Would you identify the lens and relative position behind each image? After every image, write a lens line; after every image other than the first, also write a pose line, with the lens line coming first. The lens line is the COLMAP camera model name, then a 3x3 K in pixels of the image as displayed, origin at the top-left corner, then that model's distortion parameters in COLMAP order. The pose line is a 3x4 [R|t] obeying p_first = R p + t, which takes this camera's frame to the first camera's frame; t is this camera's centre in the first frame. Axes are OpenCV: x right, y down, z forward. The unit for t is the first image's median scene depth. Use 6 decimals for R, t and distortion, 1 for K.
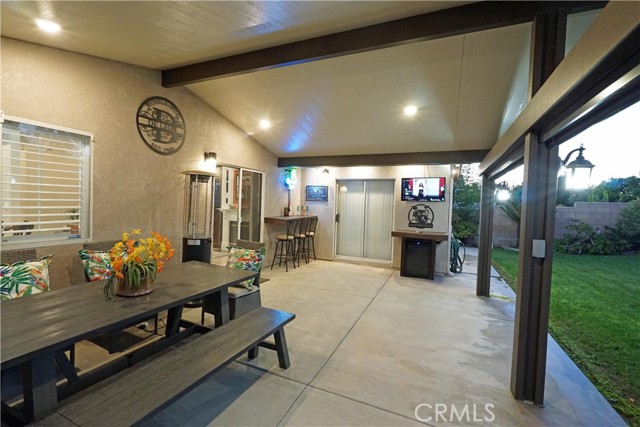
lens RADIAL K [[292.4, 0, 315.8], [0, 292.4, 214.4], [0, 0, 1]] dist [-0.020664, 0.009923]
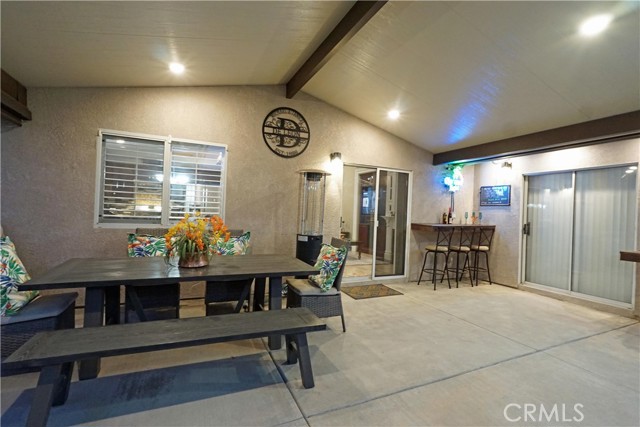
lens RADIAL K [[292.4, 0, 316.6], [0, 292.4, 213.6], [0, 0, 1]] dist [-0.020664, 0.009923]
pose [[0.748776, -0.002124, -0.662820, 0.184209], [-0.040002, 0.998027, -0.048388, 0.034397], [0.661615, 0.062746, 0.747213, 0.156668]]
